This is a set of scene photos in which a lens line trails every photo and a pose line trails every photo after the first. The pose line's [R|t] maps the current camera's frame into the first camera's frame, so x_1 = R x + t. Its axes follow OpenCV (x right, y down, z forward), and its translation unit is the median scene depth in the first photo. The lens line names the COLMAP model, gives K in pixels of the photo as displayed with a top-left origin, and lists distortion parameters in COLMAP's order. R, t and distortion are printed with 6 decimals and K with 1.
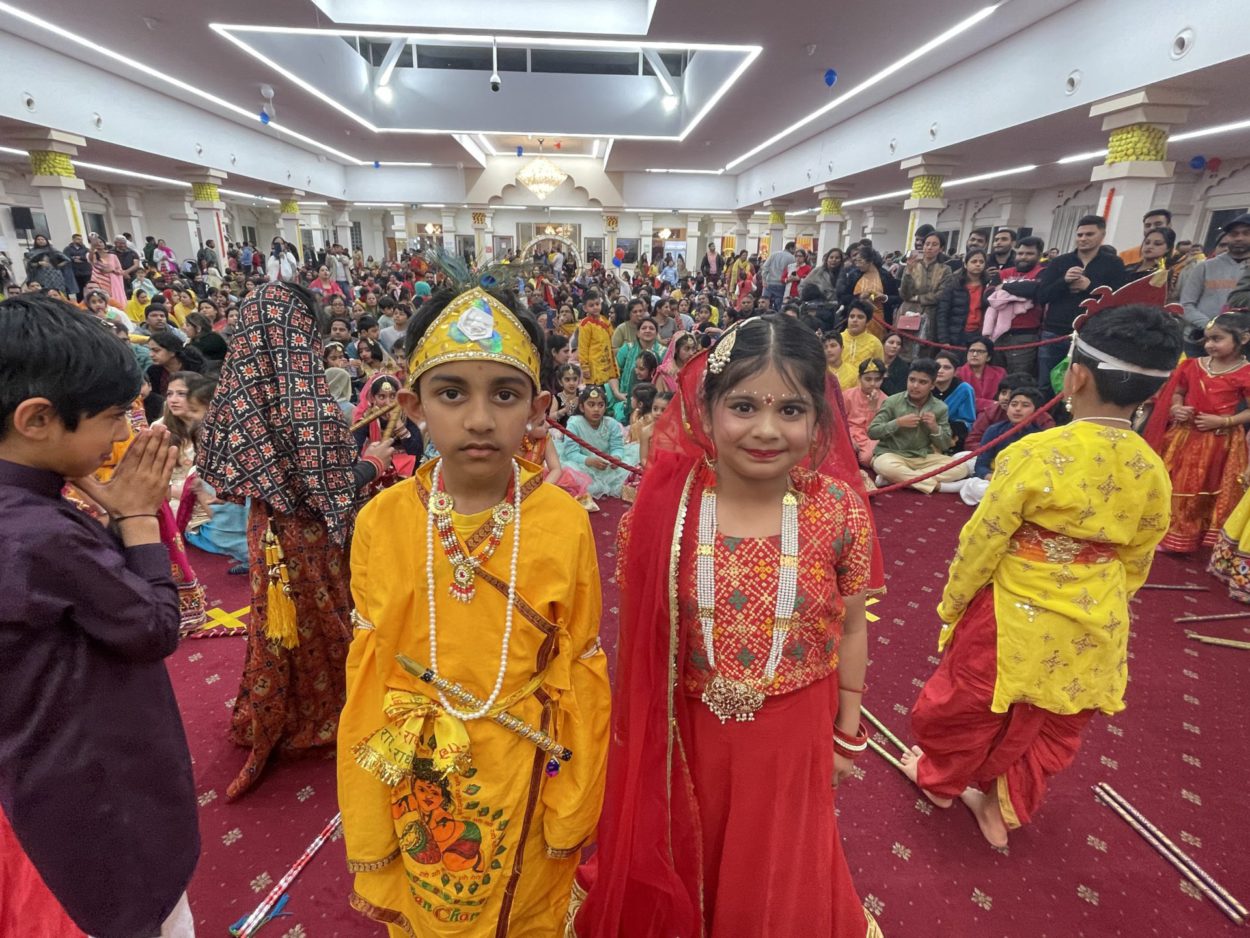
lens RADIAL K [[648.8, 0, 624.1], [0, 648.8, 468.9], [0, 0, 1]] dist [-0.013568, 0.003959]
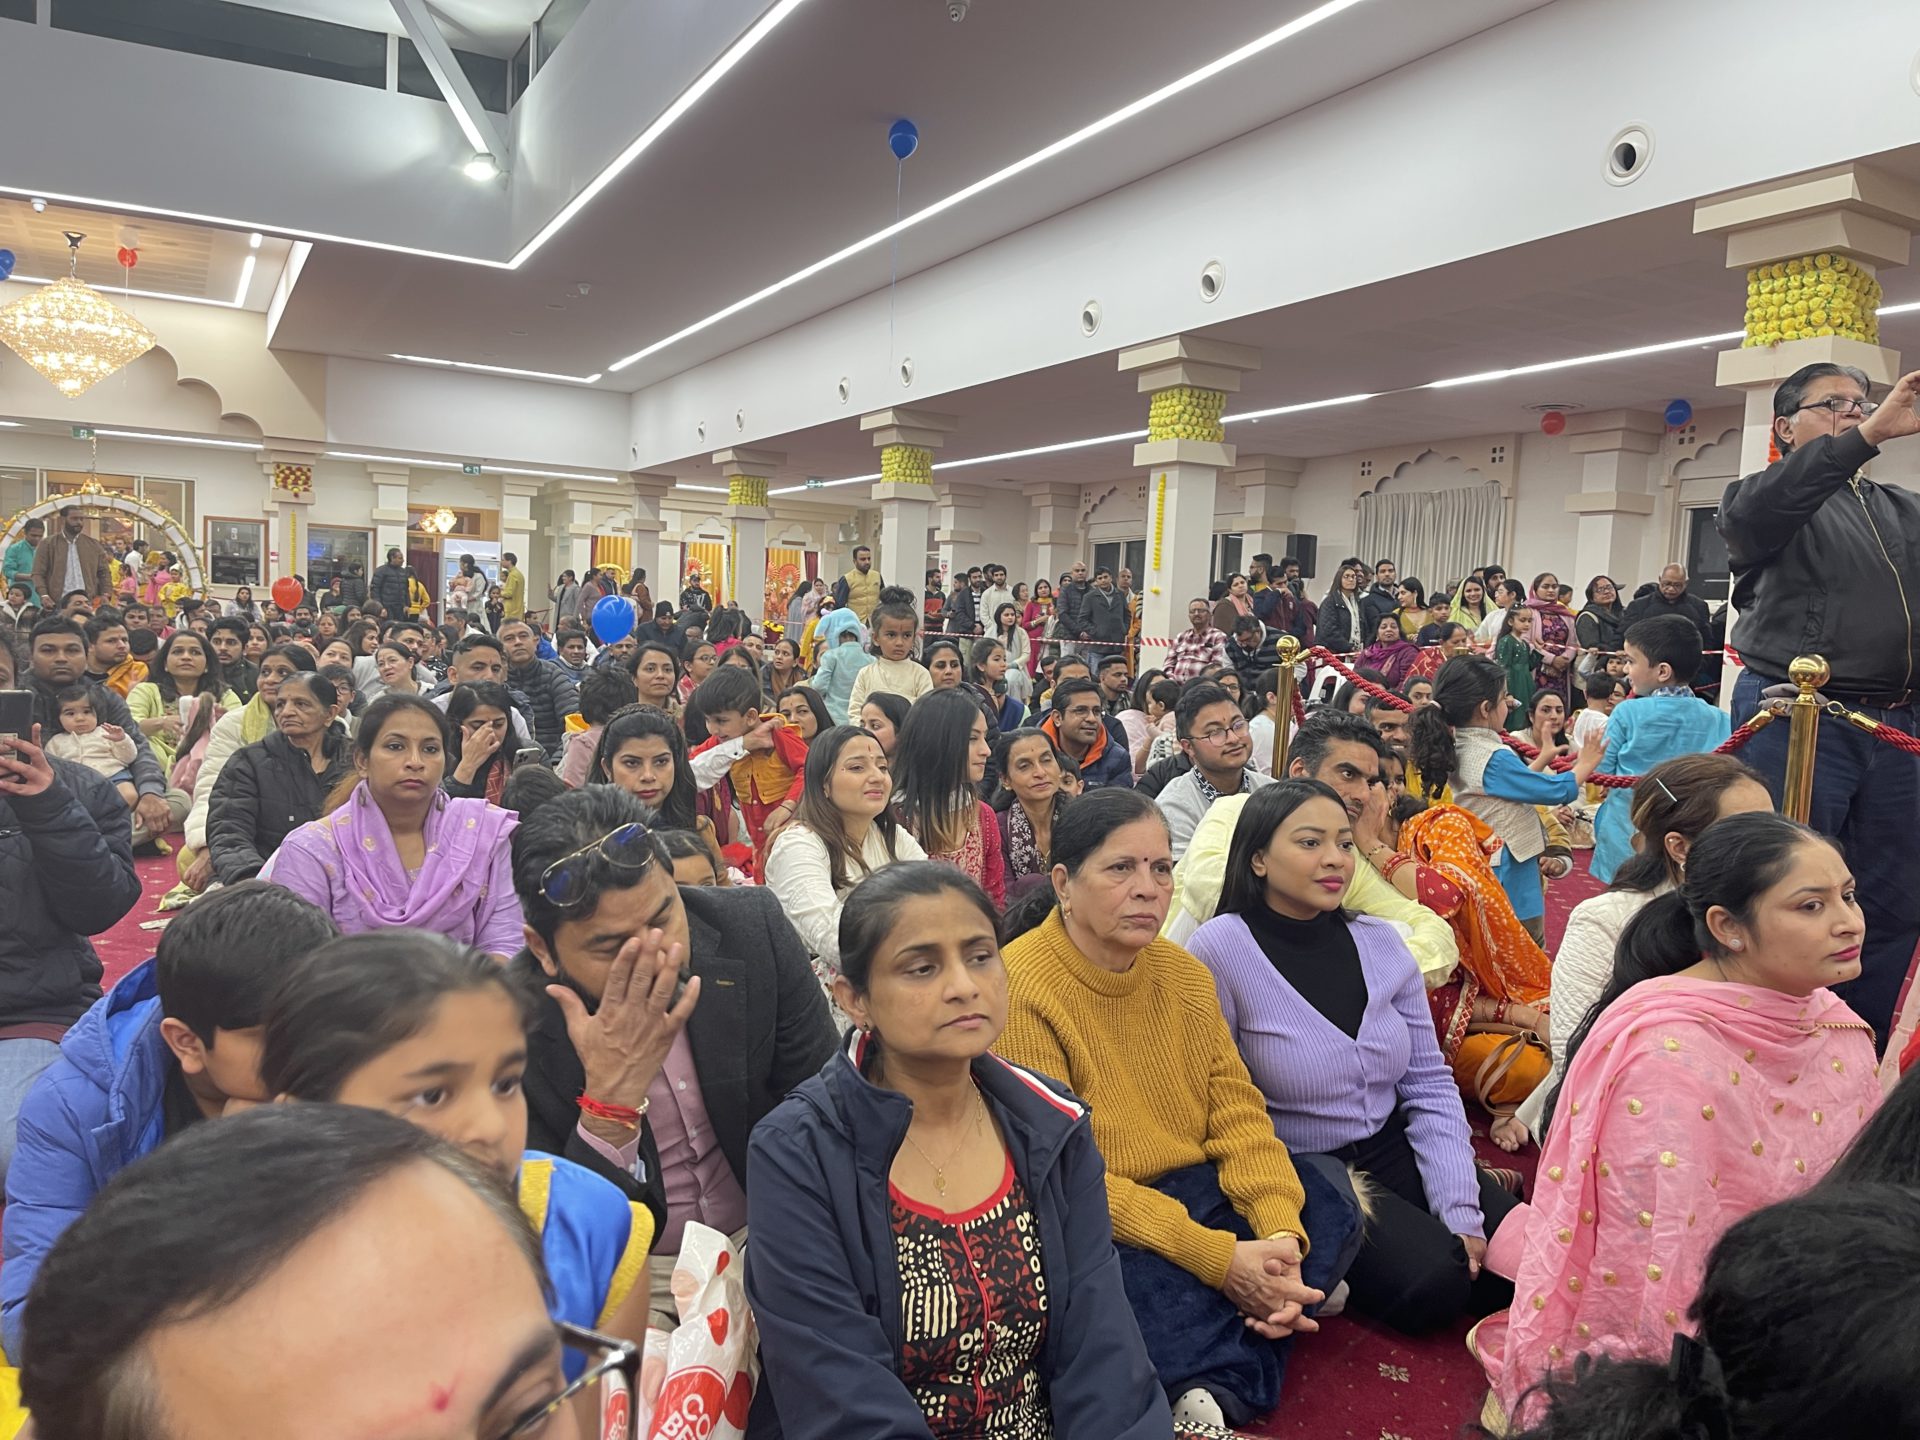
lens RADIAL K [[1441.2, 0, 986.8], [0, 1441.2, 757.4], [0, 0, 1]] dist [0.048959, -0.061217]
pose [[0.903367, -0.012945, 0.428673, -0.028761], [0.101726, 0.977487, -0.184853, -0.048106], [-0.416629, 0.210597, 0.884347, 0.203316]]
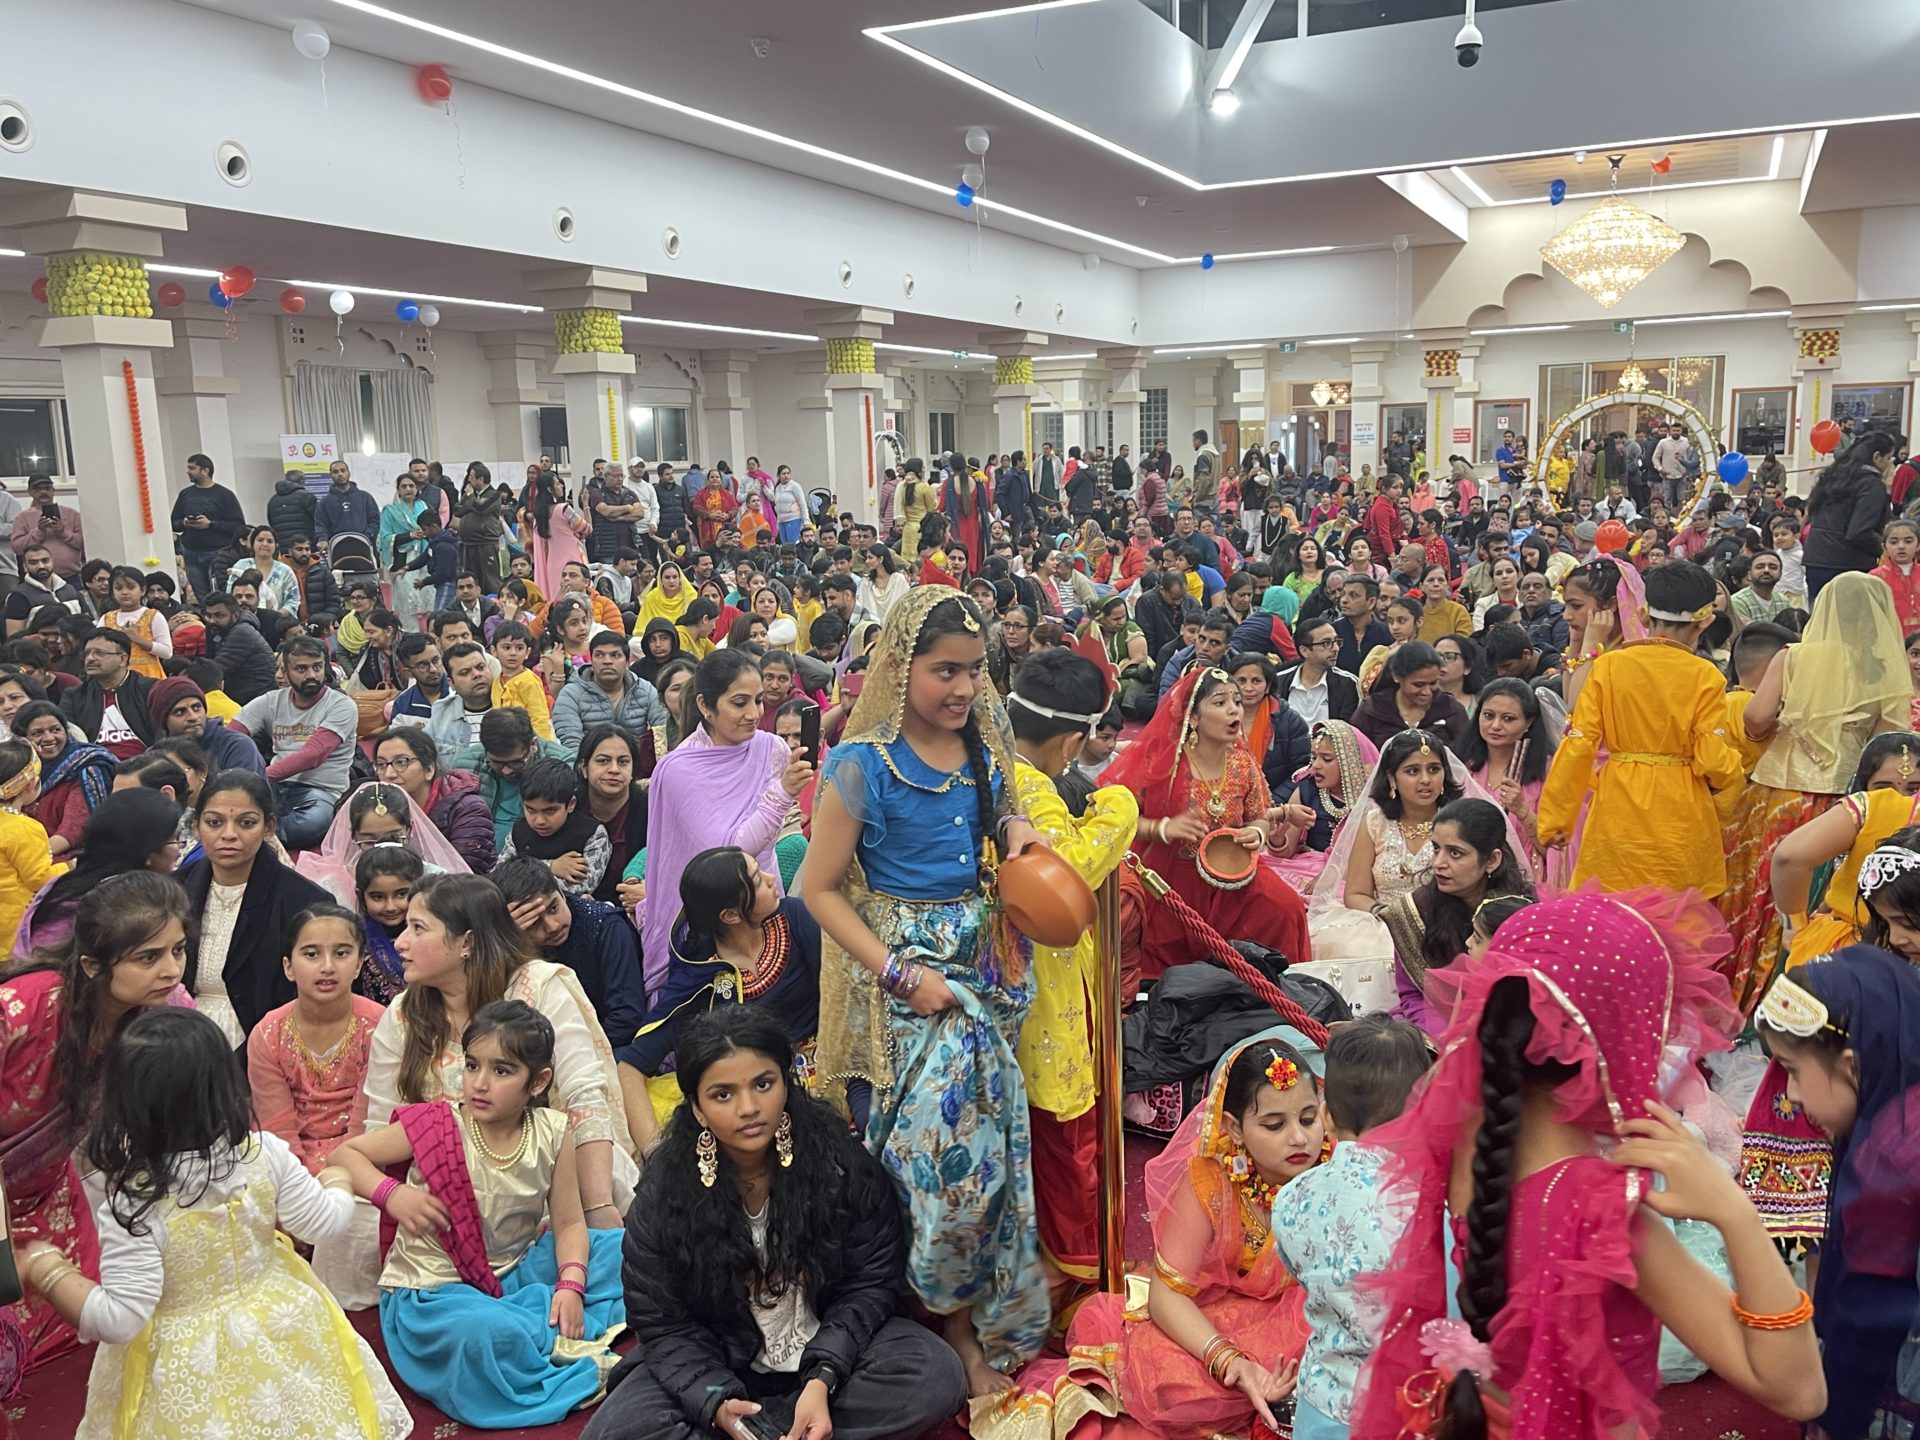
lens RADIAL K [[1609.4, 0, 961.2], [0, 1609.4, 731.9], [0, 0, 1]] dist [0.017920, -0.004278]
pose [[0.874533, 0.038216, -0.483457, 0.011559], [-0.105915, 0.987876, -0.113502, -0.024610], [0.473258, 0.150466, 0.867978, 0.038549]]
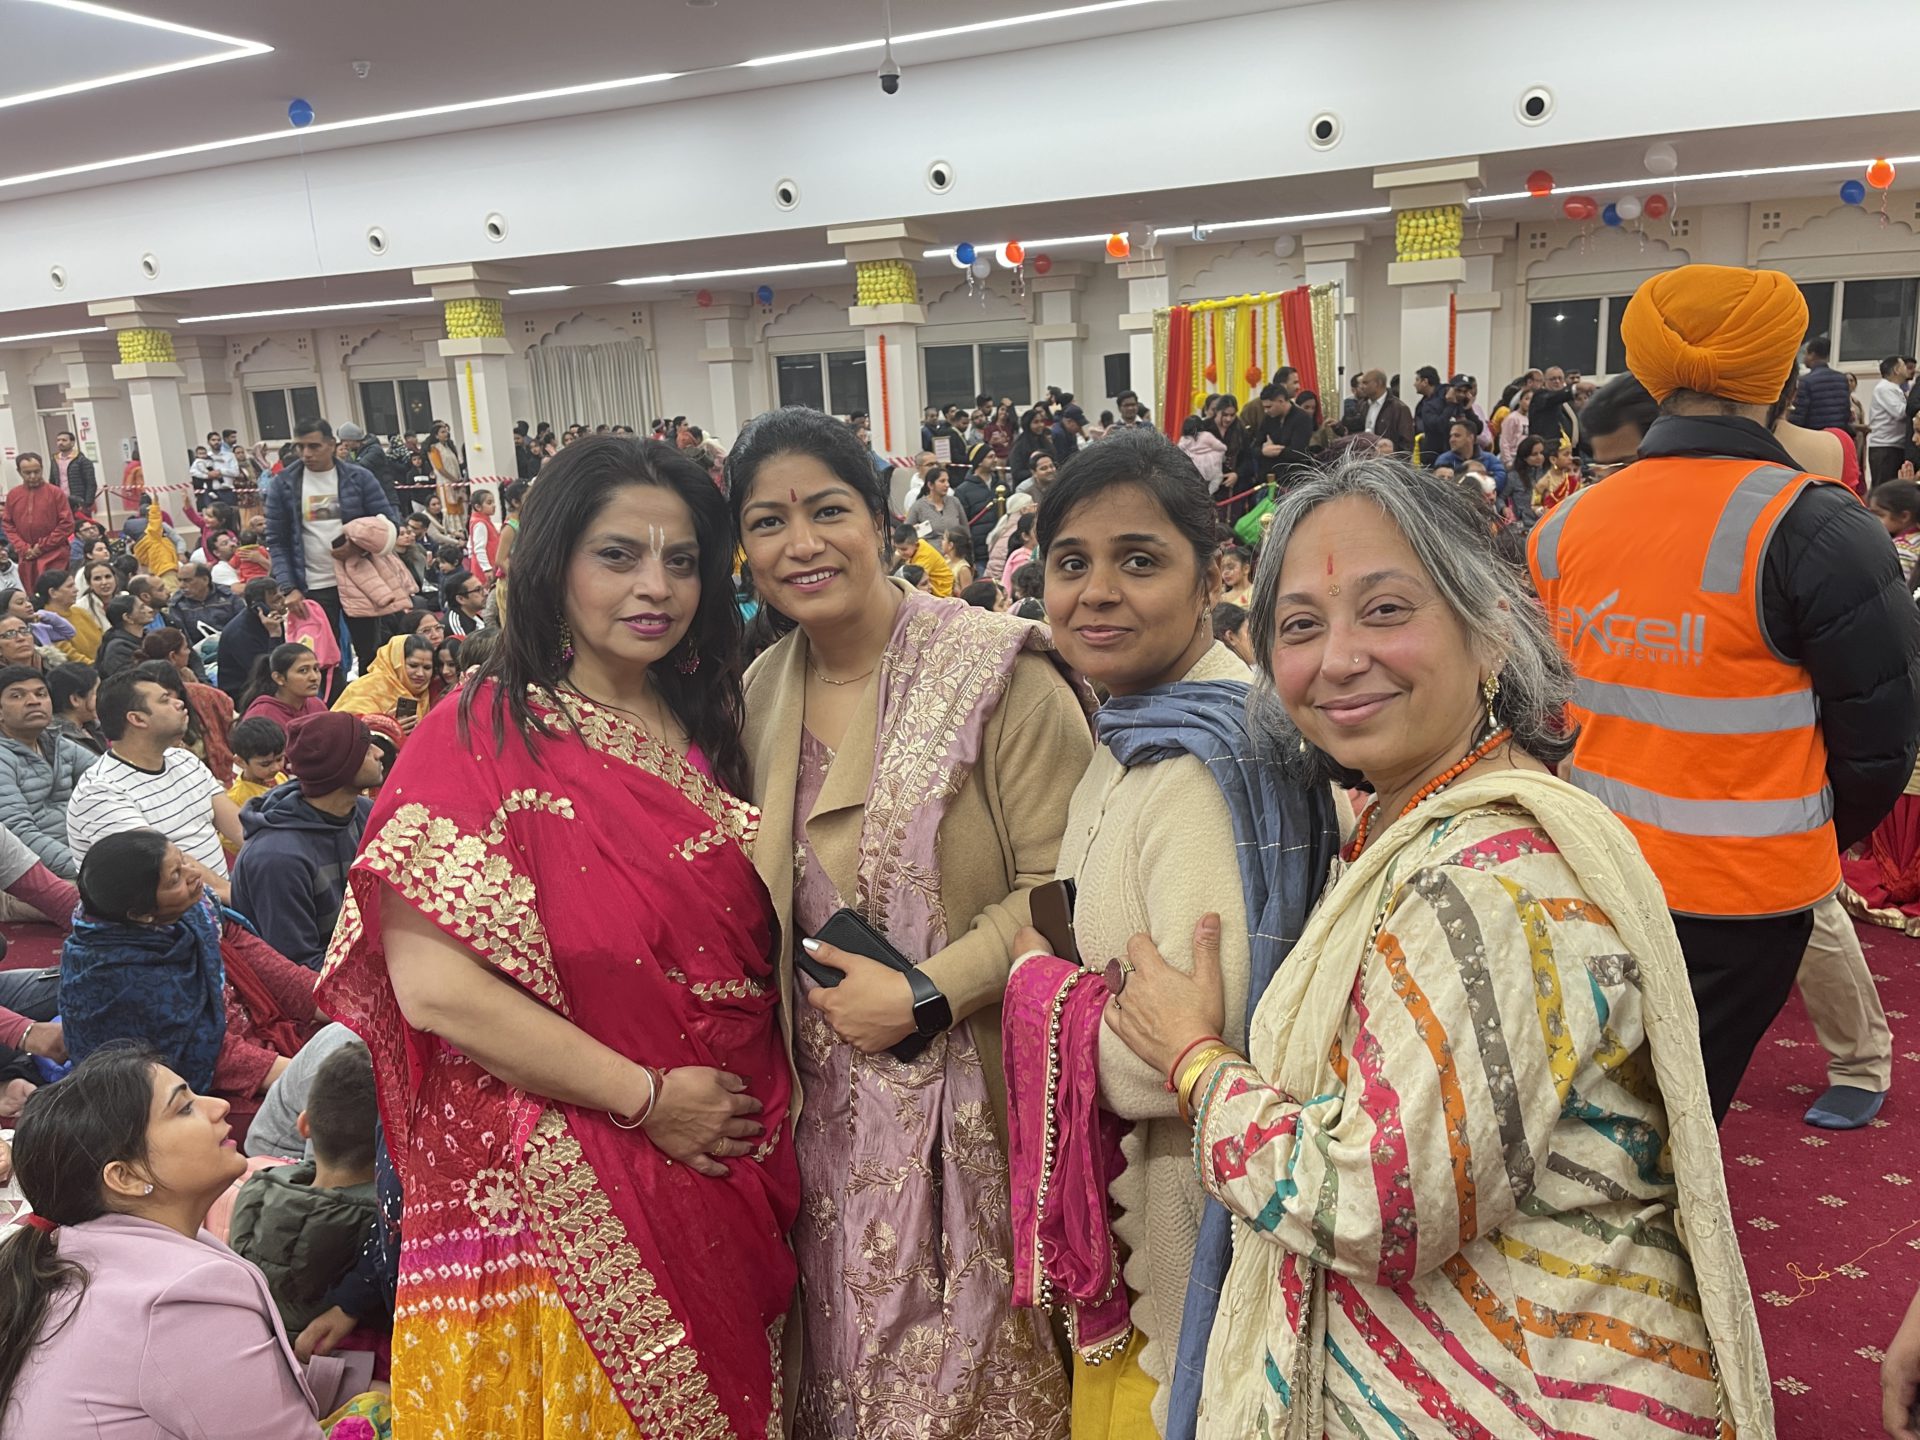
lens RADIAL K [[1441.2, 0, 963.8], [0, 1441.2, 727.3], [0, 0, 1]] dist [0.048959, -0.061217]
pose [[0.452100, -0.223611, 0.863484, -0.364512], [0.324928, 0.942836, 0.074035, -0.037234], [-0.830679, 0.247099, 0.498914, 0.069065]]
